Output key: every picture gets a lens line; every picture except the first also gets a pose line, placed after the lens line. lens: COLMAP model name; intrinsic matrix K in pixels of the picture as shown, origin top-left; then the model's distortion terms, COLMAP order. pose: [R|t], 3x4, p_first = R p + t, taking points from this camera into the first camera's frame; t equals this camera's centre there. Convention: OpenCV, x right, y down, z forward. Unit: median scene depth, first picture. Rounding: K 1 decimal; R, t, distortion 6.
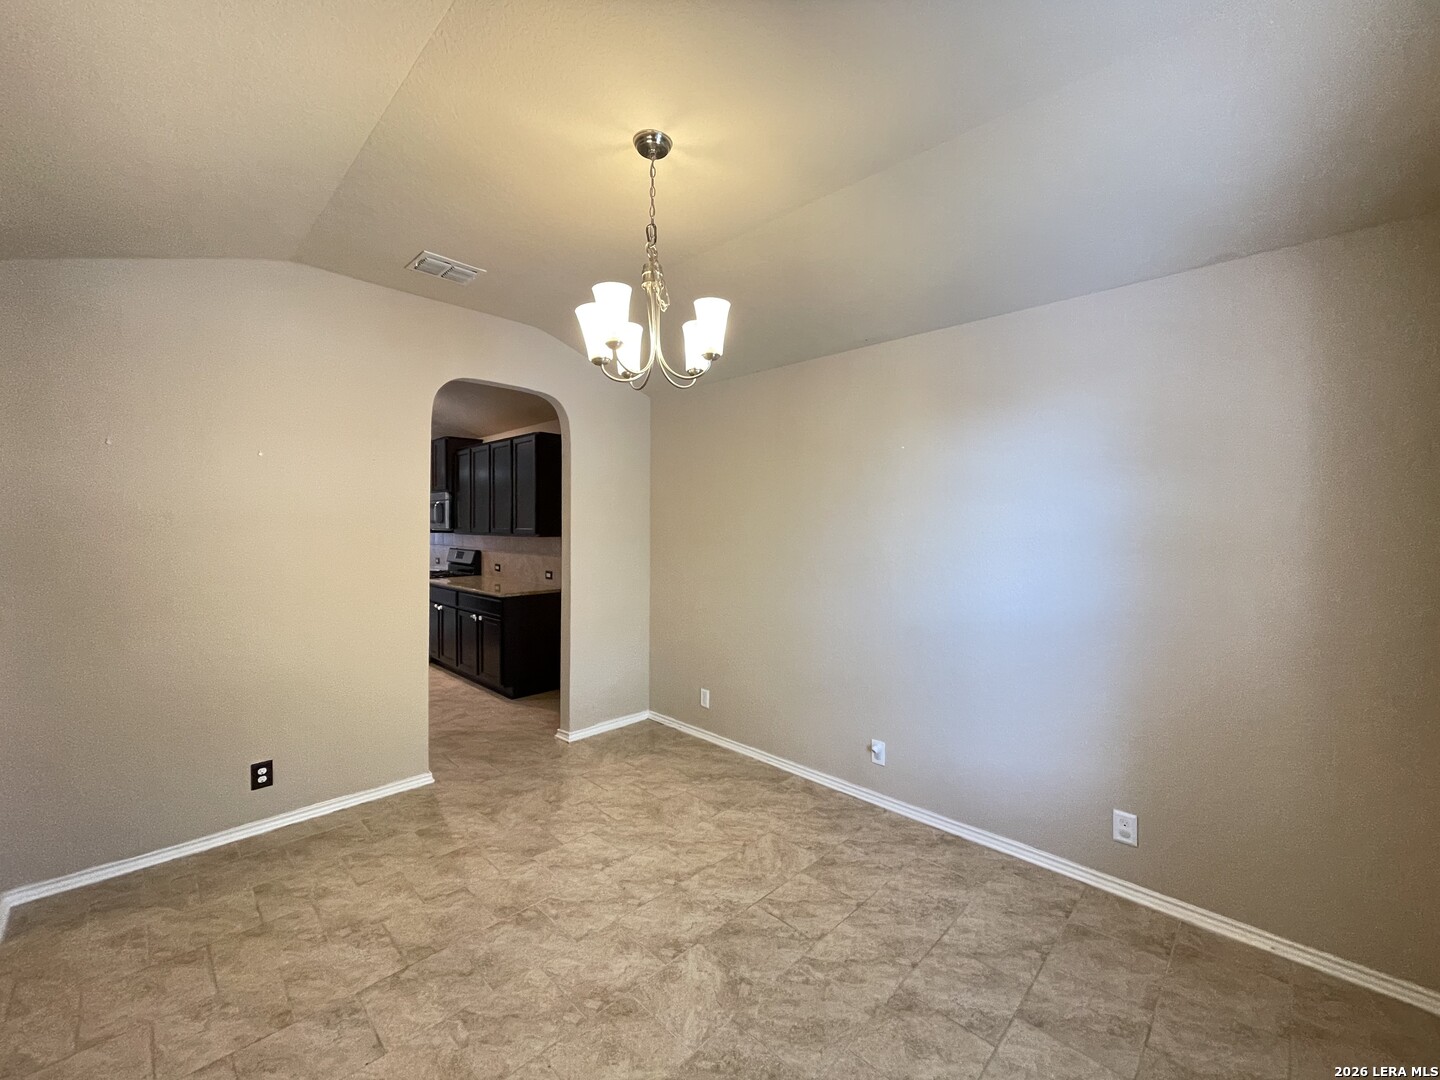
lens RADIAL K [[581.3, 0, 725.2], [0, 581.3, 537.1], [0, 0, 1]] dist [0.003246, -0.000084]
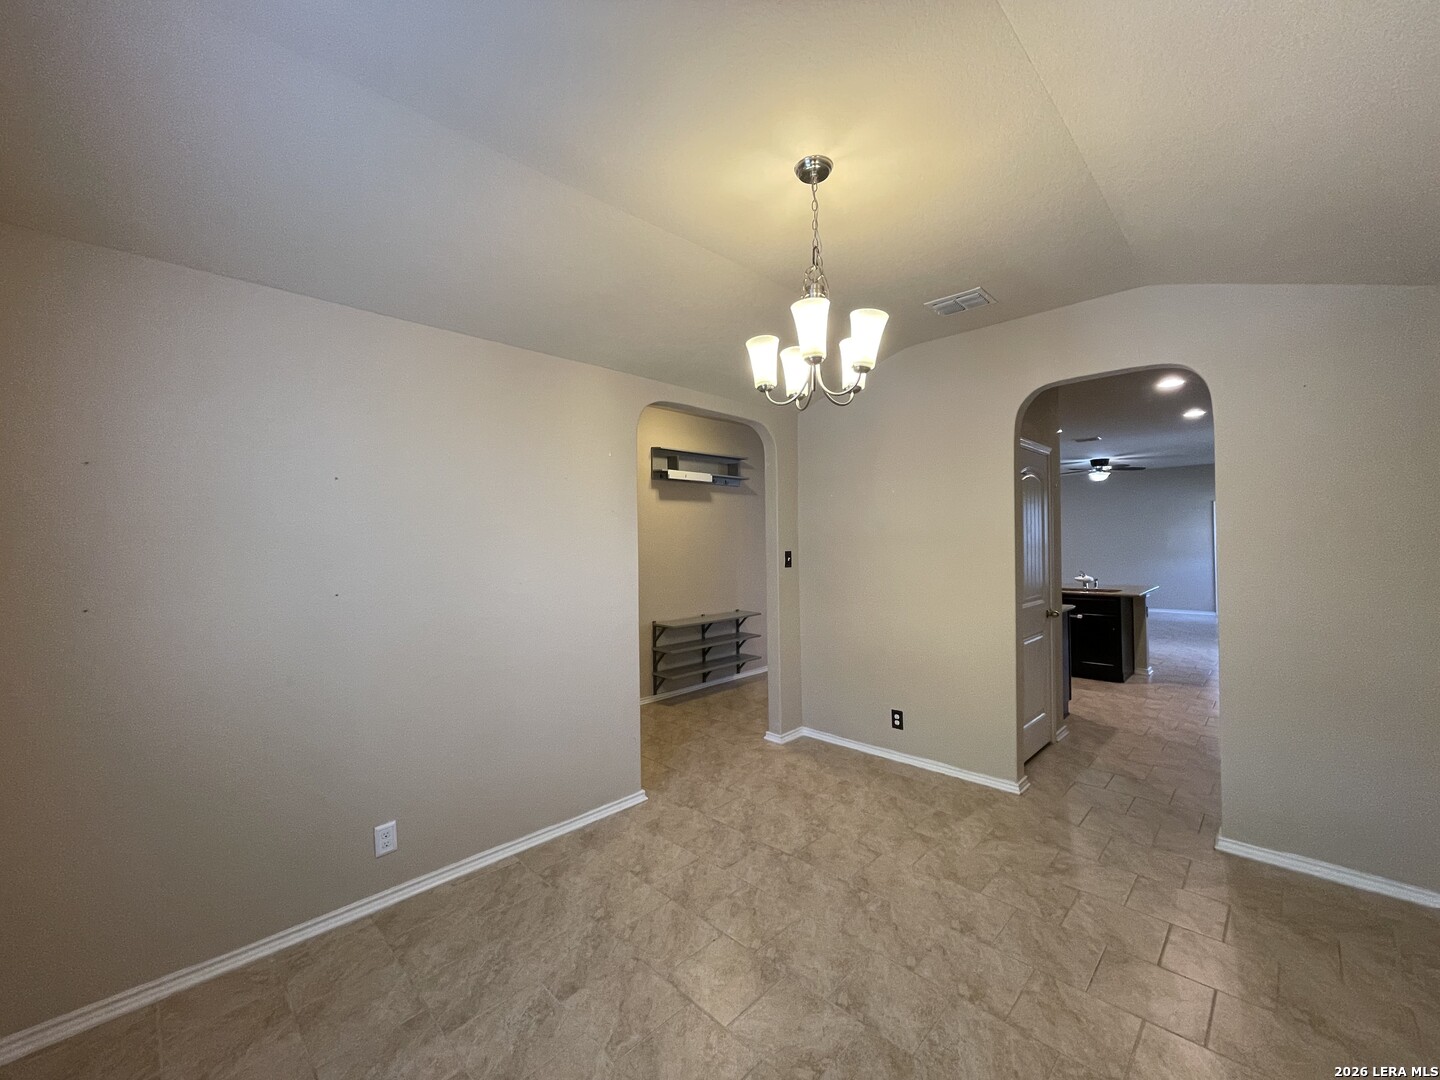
lens RADIAL K [[581.3, 0, 725.2], [0, 581.3, 537.1], [0, 0, 1]] dist [0.003246, -0.000084]
pose [[-0.003143, -0.013040, -0.999910, 0.664608], [-0.001080, 0.999914, -0.013037, -0.015041], [0.999994, 0.001039, -0.003157, 0.632794]]
